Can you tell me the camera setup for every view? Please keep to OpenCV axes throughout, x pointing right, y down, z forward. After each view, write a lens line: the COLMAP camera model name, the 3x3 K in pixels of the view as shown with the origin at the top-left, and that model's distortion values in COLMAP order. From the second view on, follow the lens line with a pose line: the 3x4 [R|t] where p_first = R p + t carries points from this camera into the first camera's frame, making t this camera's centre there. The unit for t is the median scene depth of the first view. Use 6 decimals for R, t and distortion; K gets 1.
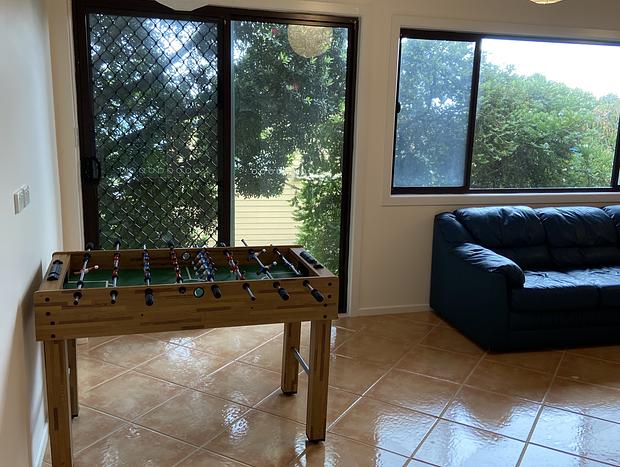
lens RADIAL K [[627.4, 0, 310.2], [0, 627.4, 234.2], [0, 0, 1]] dist [0.095021, 0.000000]
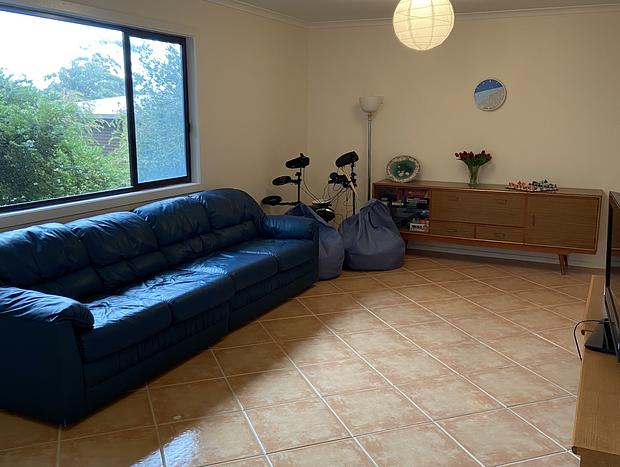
lens RADIAL K [[627.4, 0, 309.6], [0, 627.4, 232.9], [0, 0, 1]] dist [0.095021, 0.000000]
pose [[0.661794, -0.174700, 0.729047, -0.031388], [0.168327, 0.982266, 0.082580, -0.045400], [-0.730544, 0.068068, 0.679464, 0.240869]]
